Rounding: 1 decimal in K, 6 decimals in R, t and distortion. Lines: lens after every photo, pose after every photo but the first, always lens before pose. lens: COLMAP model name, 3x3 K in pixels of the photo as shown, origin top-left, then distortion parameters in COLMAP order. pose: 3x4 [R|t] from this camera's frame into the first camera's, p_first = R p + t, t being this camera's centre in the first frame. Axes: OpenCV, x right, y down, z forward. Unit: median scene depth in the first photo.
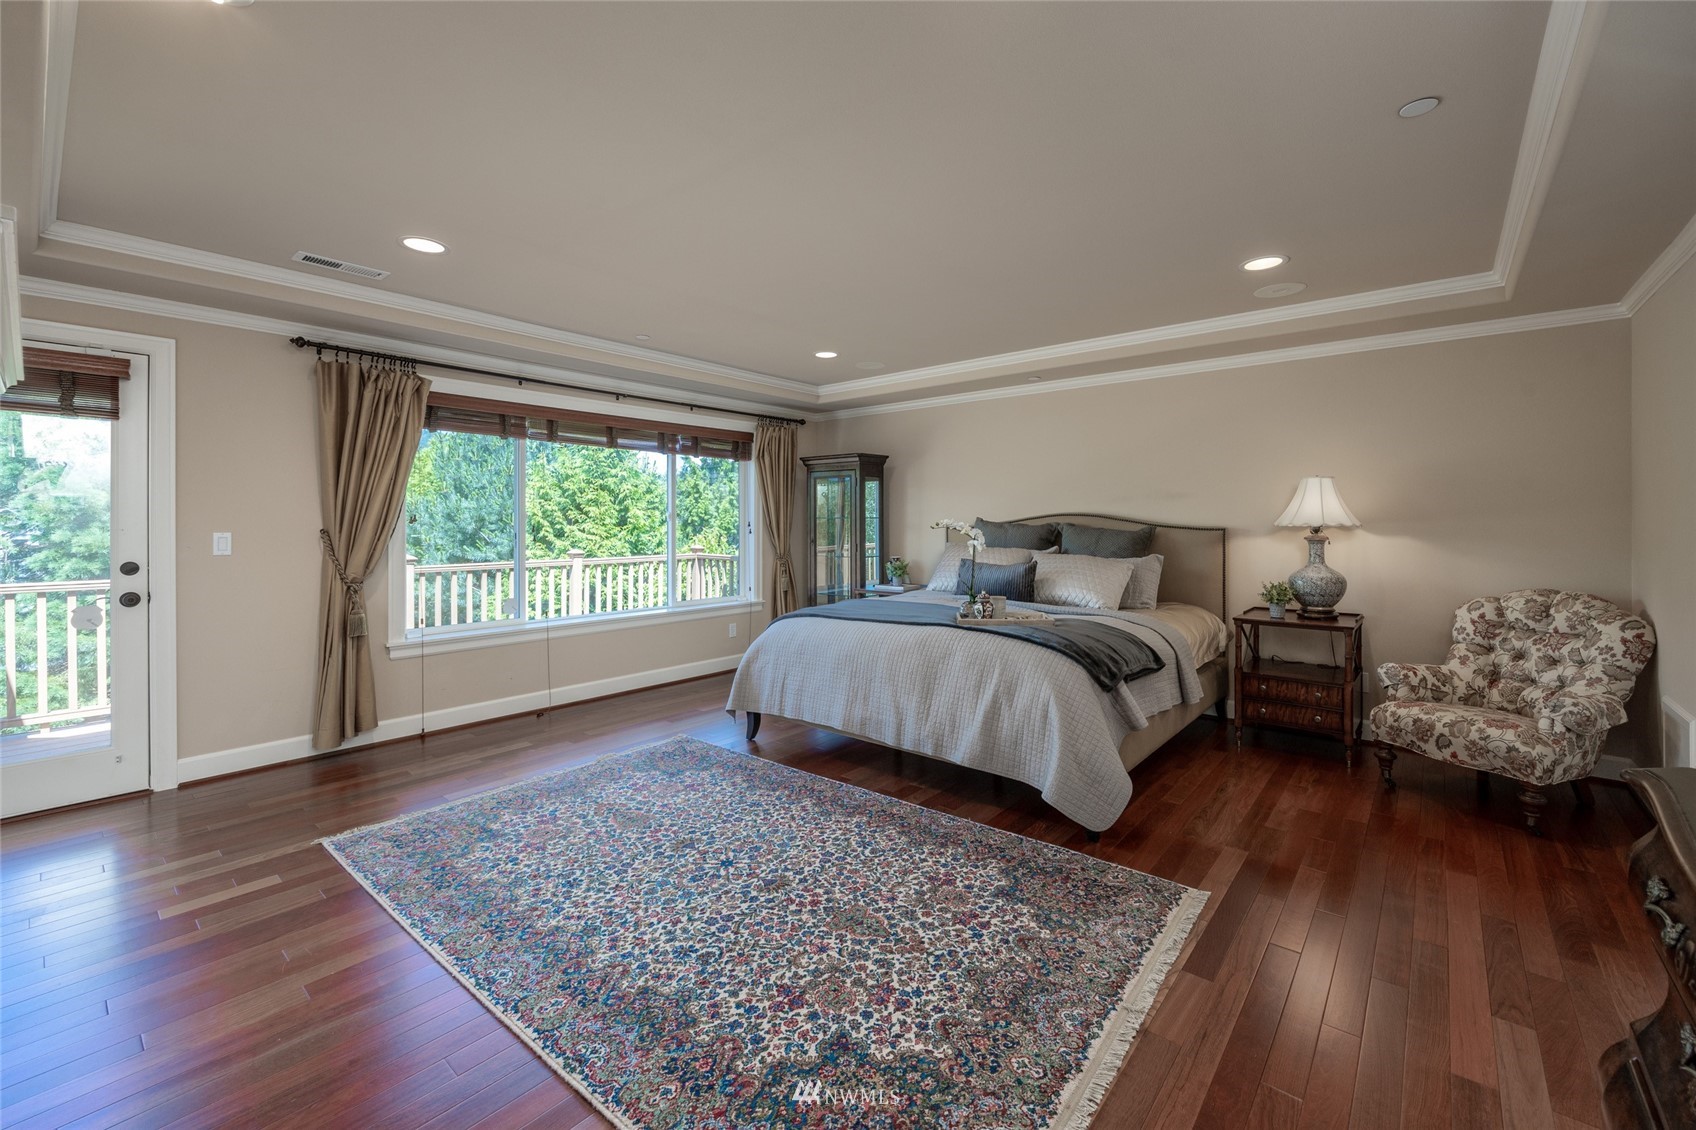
lens RADIAL K [[697.2, 0, 846.5], [0, 697.2, 516.6], [0, 0, 1]] dist [-0.003044, -0.000611]
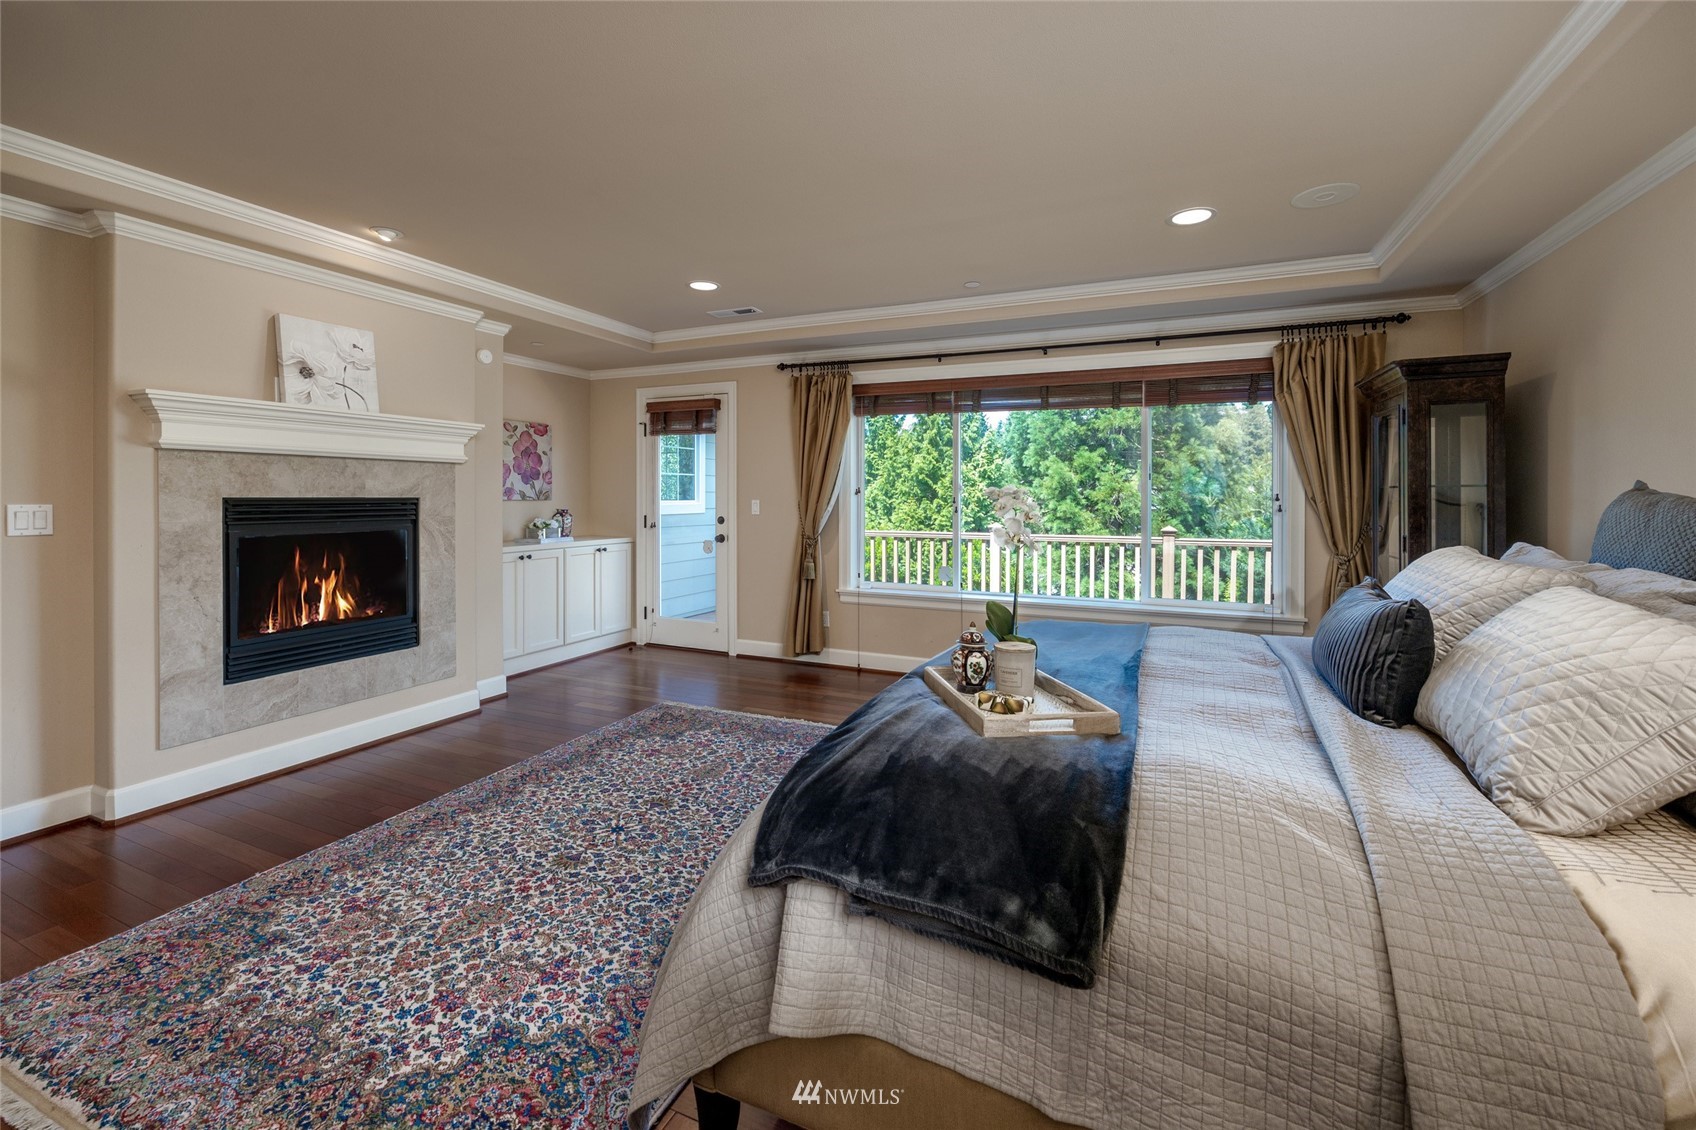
lens RADIAL K [[697.2, 0, 846.7], [0, 697.2, 495.7], [0, 0, 1]] dist [-0.003044, -0.000611]
pose [[0.283072, 0.002422, -0.959096, 0.871871], [0.002937, 0.999990, 0.003392, 0.012664], [0.959094, -0.003777, 0.283062, 1.017032]]
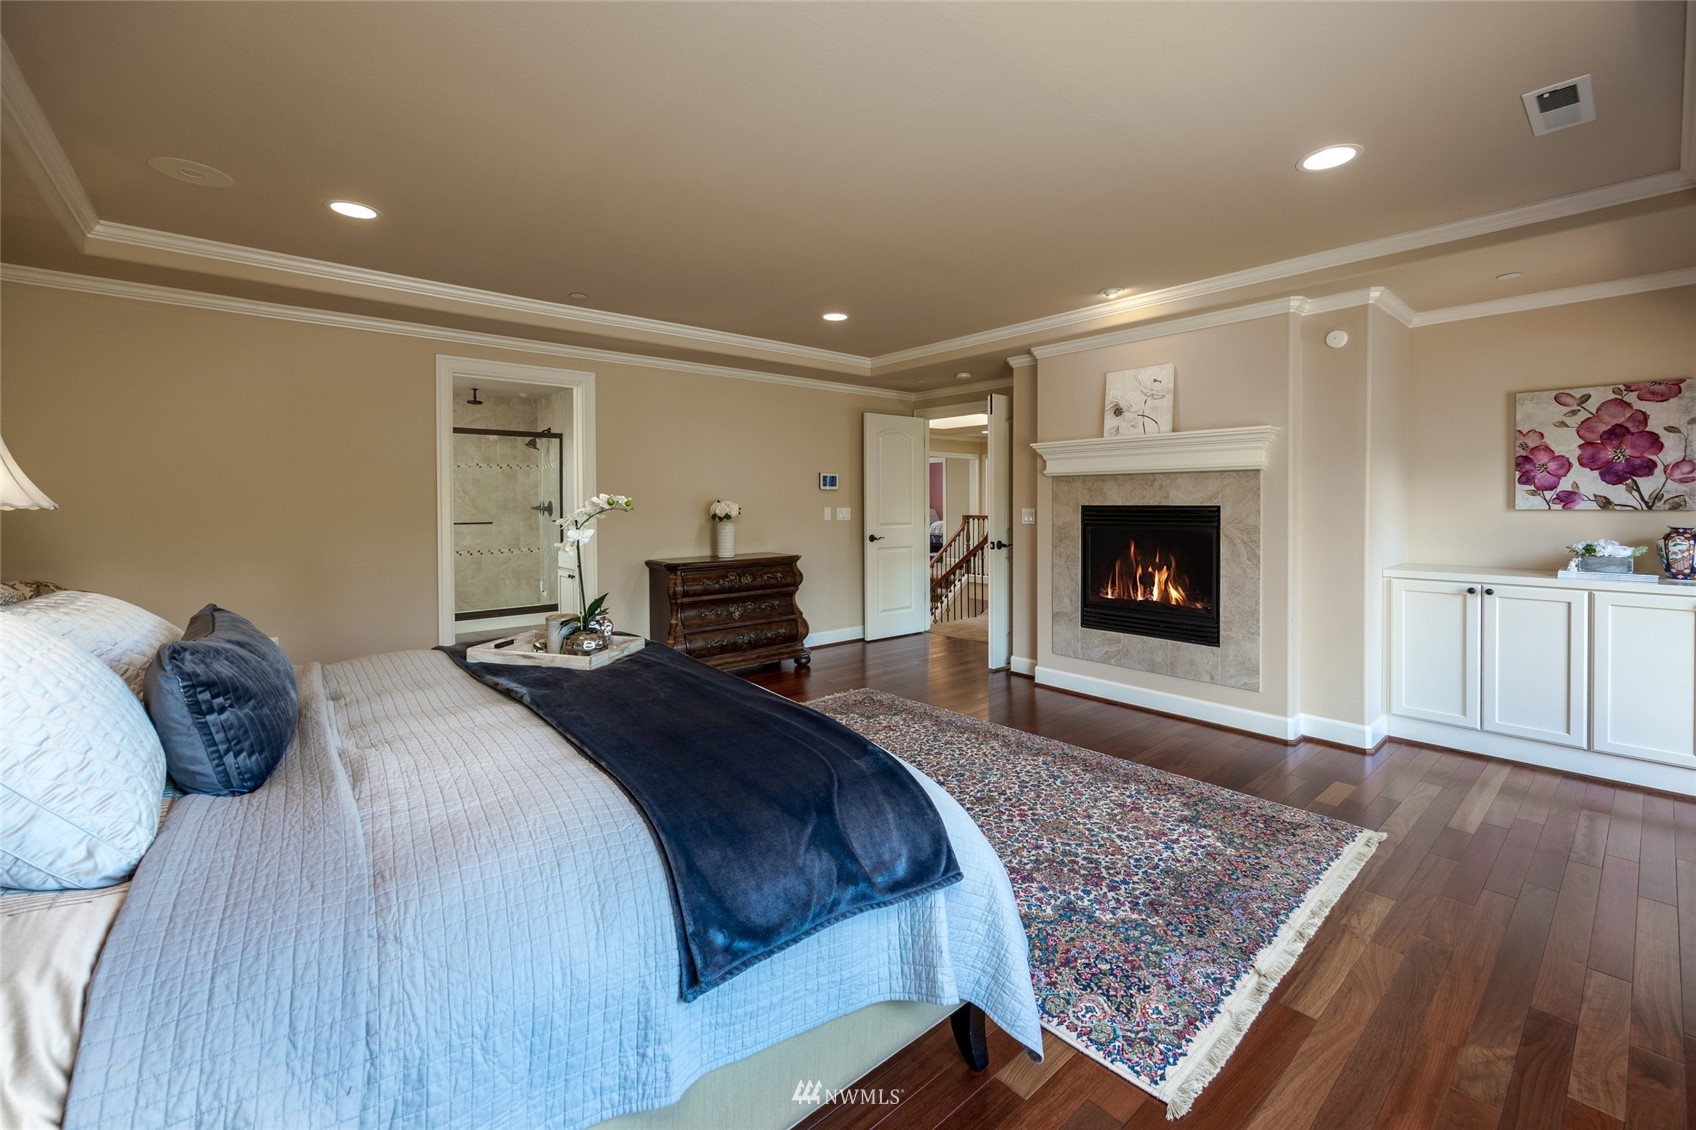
lens RADIAL K [[697.2, 0, 868.3], [0, 697.2, 511.1], [0, 0, 1]] dist [-0.003044, -0.000611]
pose [[-0.991883, 0.002651, 0.127127, -0.200456], [0.003315, 0.999982, 0.005013, 0.021028], [-0.127112, 0.005394, -0.991874, 2.168853]]
